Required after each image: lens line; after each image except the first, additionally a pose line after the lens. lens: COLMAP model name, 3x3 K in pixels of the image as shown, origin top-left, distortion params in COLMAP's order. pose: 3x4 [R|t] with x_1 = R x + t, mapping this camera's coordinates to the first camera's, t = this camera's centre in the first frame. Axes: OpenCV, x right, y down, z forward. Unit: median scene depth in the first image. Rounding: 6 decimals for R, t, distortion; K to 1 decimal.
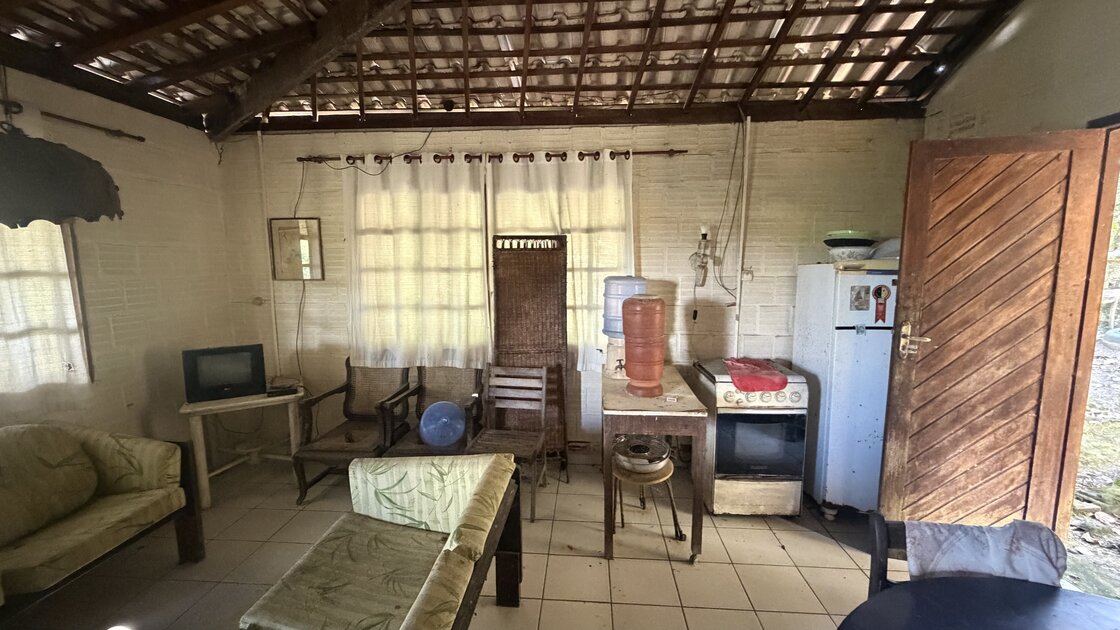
lens RADIAL K [[442.2, 0, 555.3], [0, 442.2, 317.0], [0, 0, 1]] dist [-0.001150, -0.000488]
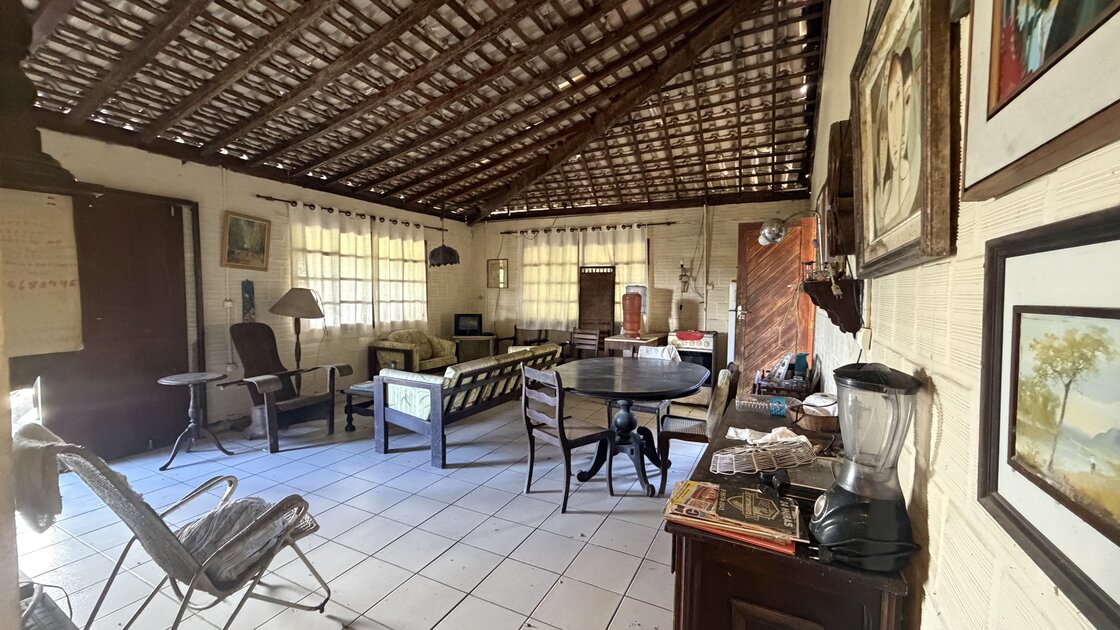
lens RADIAL K [[442.2, 0, 561.9], [0, 442.2, 313.0], [0, 0, 1]] dist [-0.001150, -0.000488]
pose [[0.927037, 0.029139, -0.373835, 0.546303], [-0.055854, 0.996584, -0.060827, 0.160508], [0.370786, 0.077269, 0.925499, -0.914543]]
